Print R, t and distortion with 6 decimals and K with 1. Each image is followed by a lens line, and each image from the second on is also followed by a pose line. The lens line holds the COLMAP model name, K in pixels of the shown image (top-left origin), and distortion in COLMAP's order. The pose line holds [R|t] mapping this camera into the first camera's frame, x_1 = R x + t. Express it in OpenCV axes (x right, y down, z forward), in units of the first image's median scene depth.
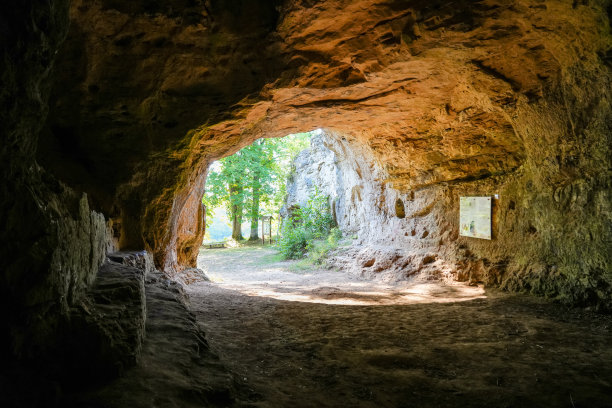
lens RADIAL K [[419.2, 0, 306.2], [0, 419.2, 205.1], [0, 0, 1]] dist [-0.009735, -0.004748]
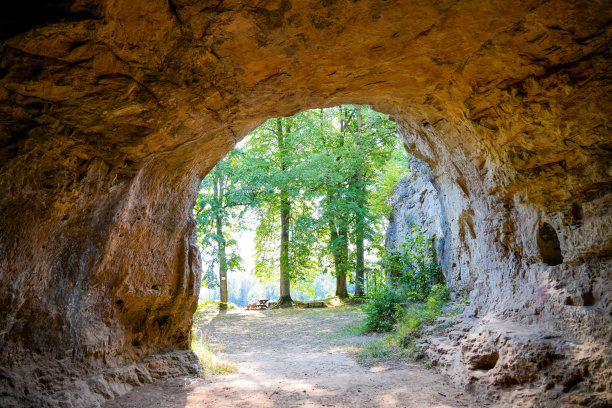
lens RADIAL K [[419.2, 0, 305.4], [0, 419.2, 203.7], [0, 0, 1]] dist [-0.009735, -0.004748]
pose [[0.949619, -0.054111, -0.308701, 0.105798], [0.013173, 0.991004, -0.133184, 0.020789], [0.313131, 0.122407, 0.941788, 0.443882]]
